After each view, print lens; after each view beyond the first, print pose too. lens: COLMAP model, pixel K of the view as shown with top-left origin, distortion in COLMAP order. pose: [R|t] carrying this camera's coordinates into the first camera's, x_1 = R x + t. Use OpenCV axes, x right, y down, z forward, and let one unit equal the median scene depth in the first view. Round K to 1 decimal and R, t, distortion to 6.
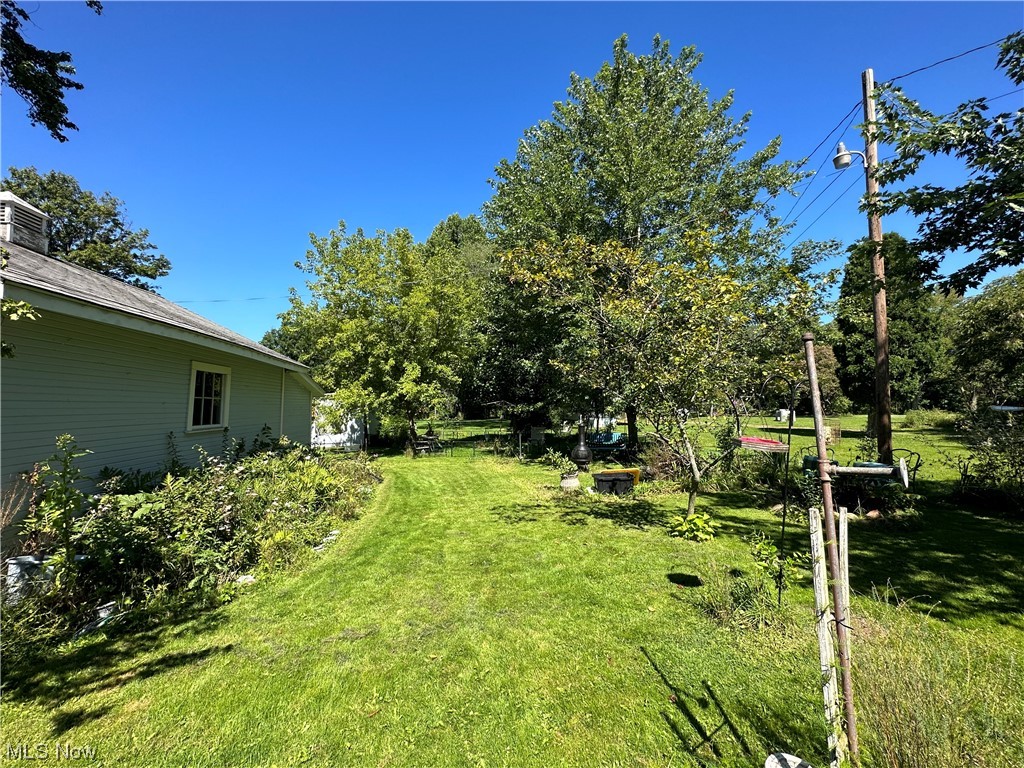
lens RADIAL K [[408.1, 0, 512.0], [0, 408.1, 384.0], [0, 0, 1]] dist [-0.001727, 0.000162]
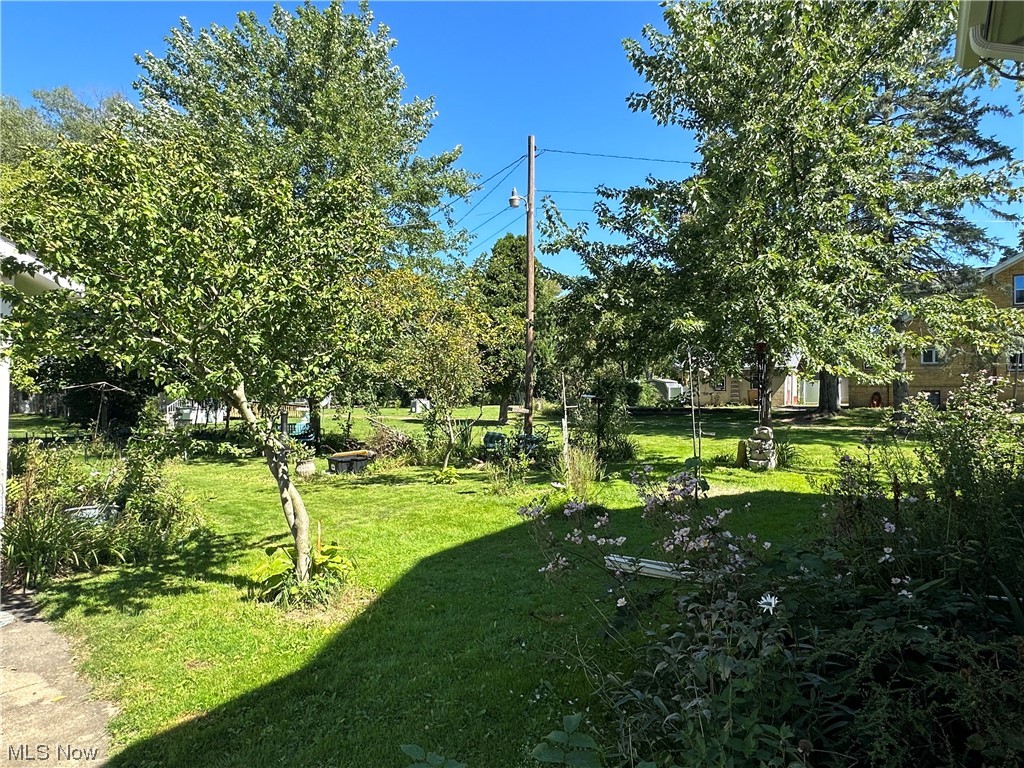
lens RADIAL K [[644.4, 0, 512.0], [0, 644.4, 384.0], [0, 0, 1]] dist [-0.005347, 0.000558]
pose [[0.715729, 0.021736, 0.698040, -0.585789], [-0.048205, 0.998669, 0.018328, -0.016202], [-0.696712, -0.046767, 0.715825, -0.459757]]
